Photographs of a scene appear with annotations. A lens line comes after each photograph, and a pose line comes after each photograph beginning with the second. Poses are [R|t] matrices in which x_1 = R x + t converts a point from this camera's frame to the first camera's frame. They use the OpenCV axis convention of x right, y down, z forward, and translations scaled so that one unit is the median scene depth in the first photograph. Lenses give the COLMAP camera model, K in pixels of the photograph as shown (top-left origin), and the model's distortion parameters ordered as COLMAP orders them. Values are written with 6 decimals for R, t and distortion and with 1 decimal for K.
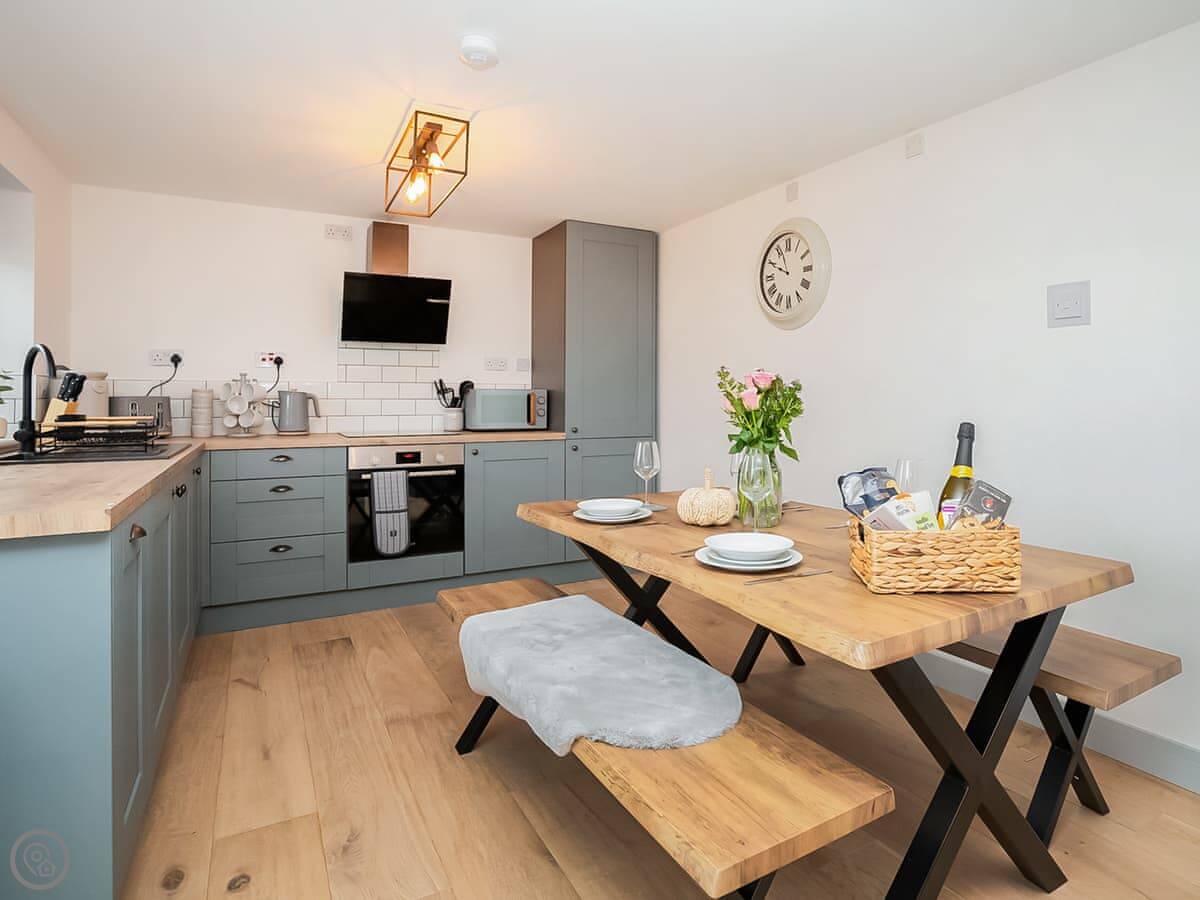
lens RADIAL K [[679.8, 0, 665.9], [0, 679.8, 392.2], [0, 0, 1]] dist [-0.071741, 0.033945]
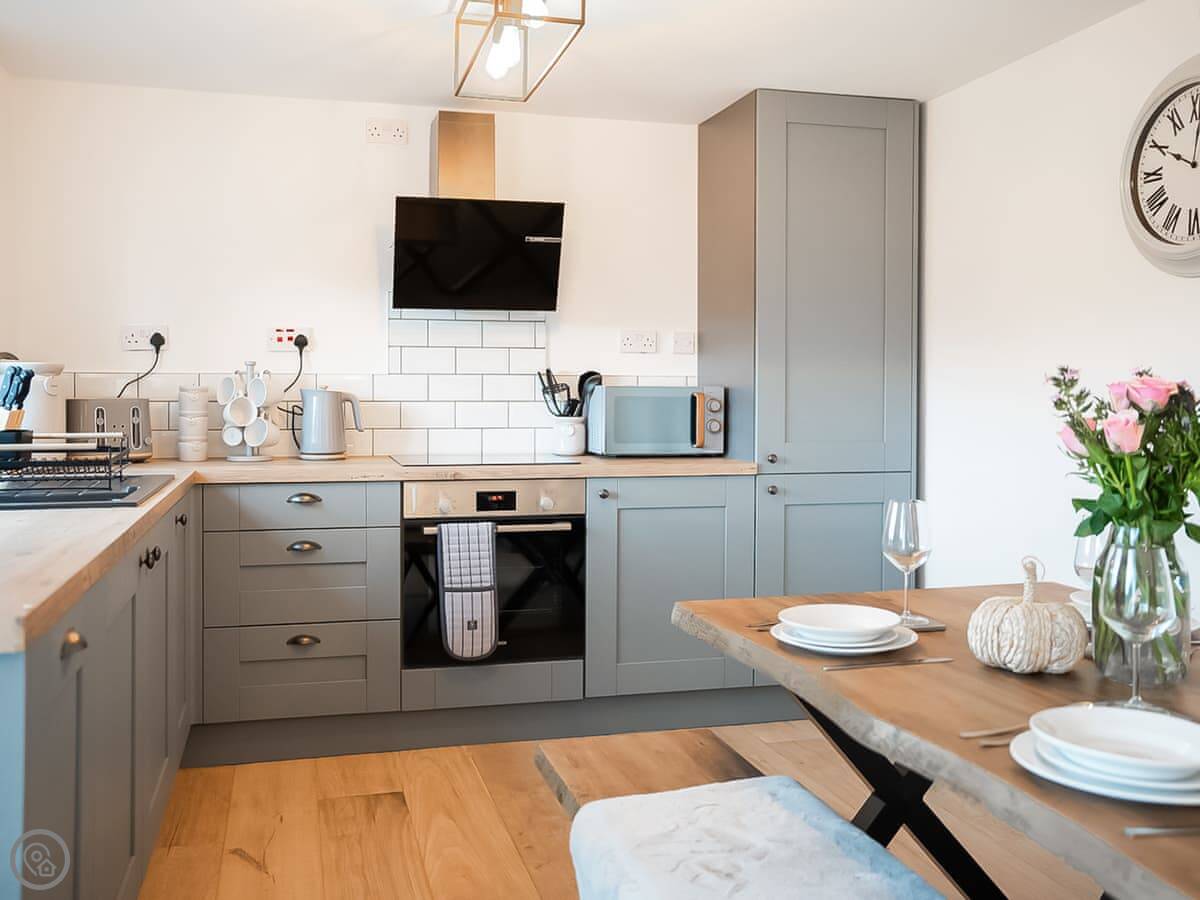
lens RADIAL K [[1139.0, 0, 594.3], [0, 1139.0, 406.1], [0, 0, 1]] dist [-0.003827, 0.019223]
pose [[0.958991, 0.007675, -0.283331, -0.007678], [0.000909, 0.999545, 0.030150, -0.021562], [0.283433, -0.029171, 0.958548, 0.045794]]
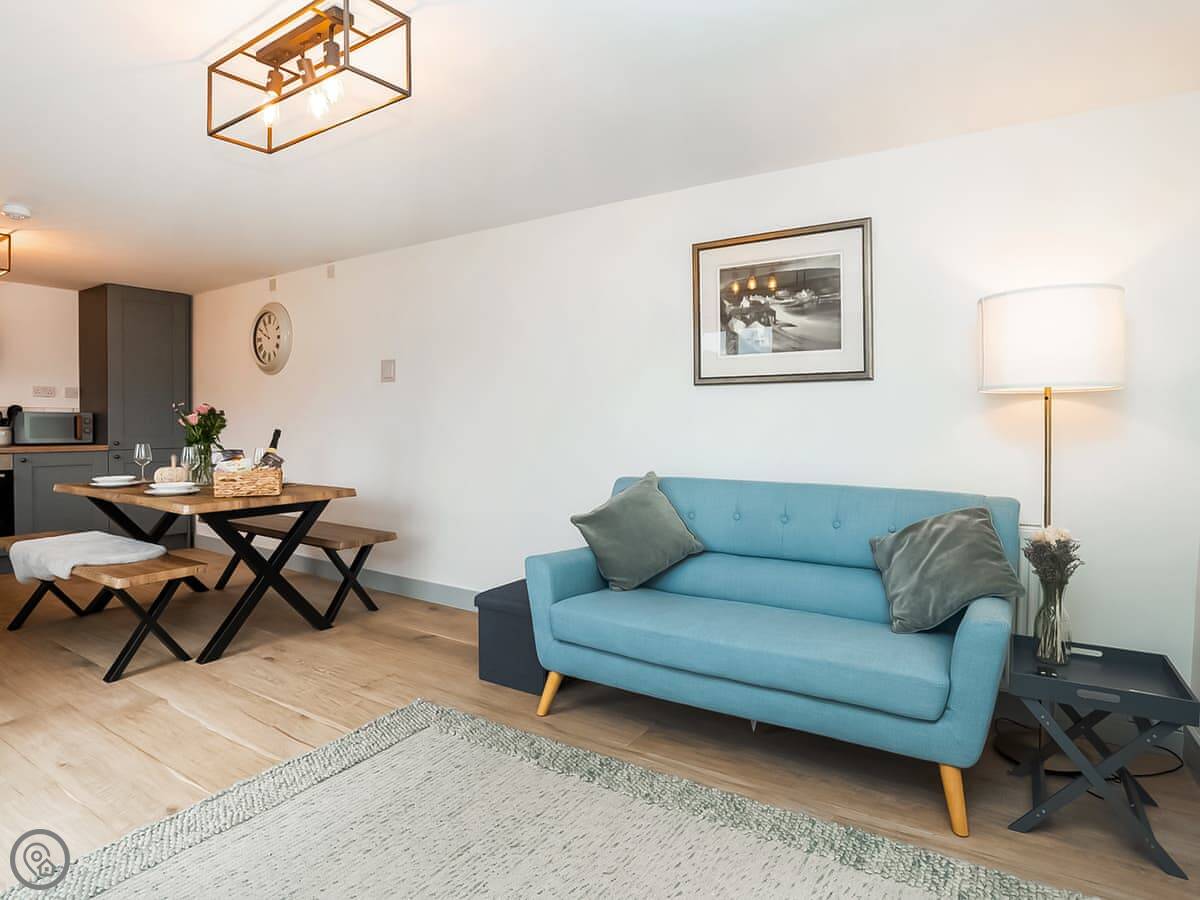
lens RADIAL K [[705.6, 0, 618.7], [0, 705.6, 433.3], [0, 0, 1]] dist [-0.085883, 0.043680]
pose [[0.905081, -0.005176, 0.425208, 0.237721], [-0.005866, 0.999679, 0.024655, -0.003351], [-0.425199, -0.024809, 0.904760, -0.788929]]
